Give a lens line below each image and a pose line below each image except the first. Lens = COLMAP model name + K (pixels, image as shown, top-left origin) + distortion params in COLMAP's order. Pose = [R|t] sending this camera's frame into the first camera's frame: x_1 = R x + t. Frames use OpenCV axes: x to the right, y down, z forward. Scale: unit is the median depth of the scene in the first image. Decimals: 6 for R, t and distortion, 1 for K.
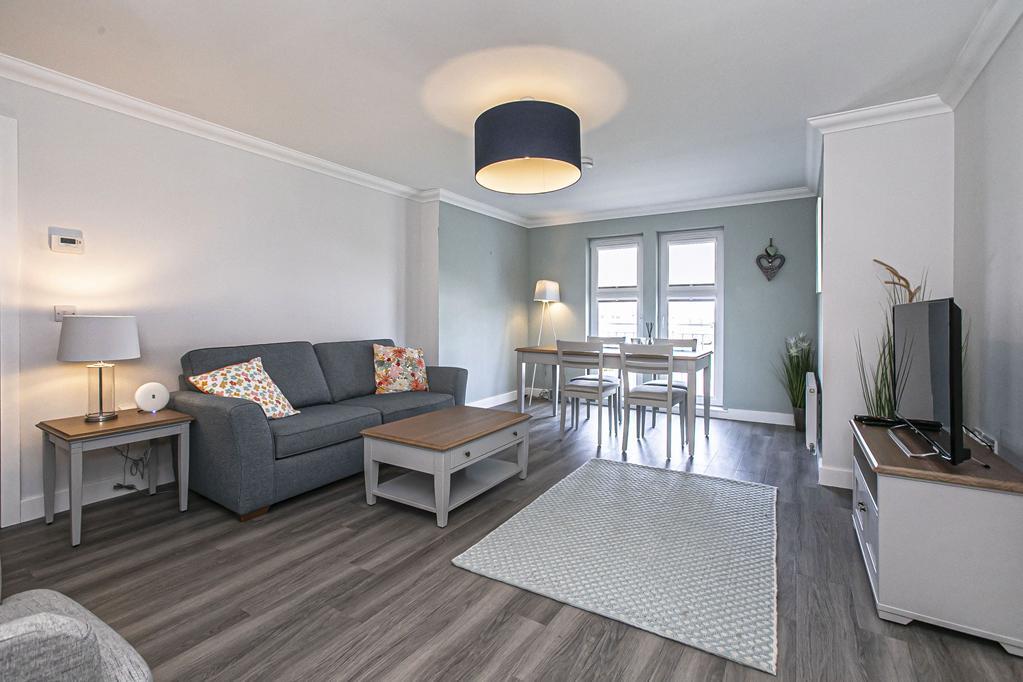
lens RADIAL K [[450.8, 0, 508.1], [0, 450.8, 318.7], [0, 0, 1]] dist [-0.000788, -0.000089]
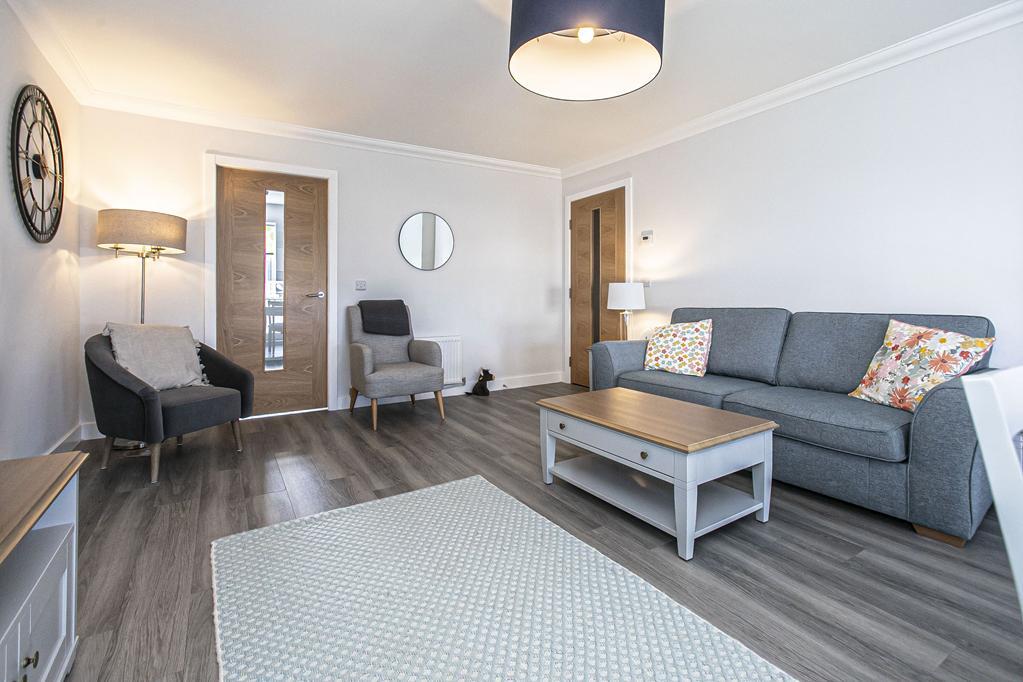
lens RADIAL K [[478.5, 0, 510.3], [0, 478.5, 301.5], [0, 0, 1]] dist [-0.000733, 0.000137]
pose [[-0.430133, 0.006091, -0.902745, 0.855554], [-0.001784, 0.999970, 0.007597, 0.047378], [0.902764, 0.004878, -0.430109, 1.385937]]
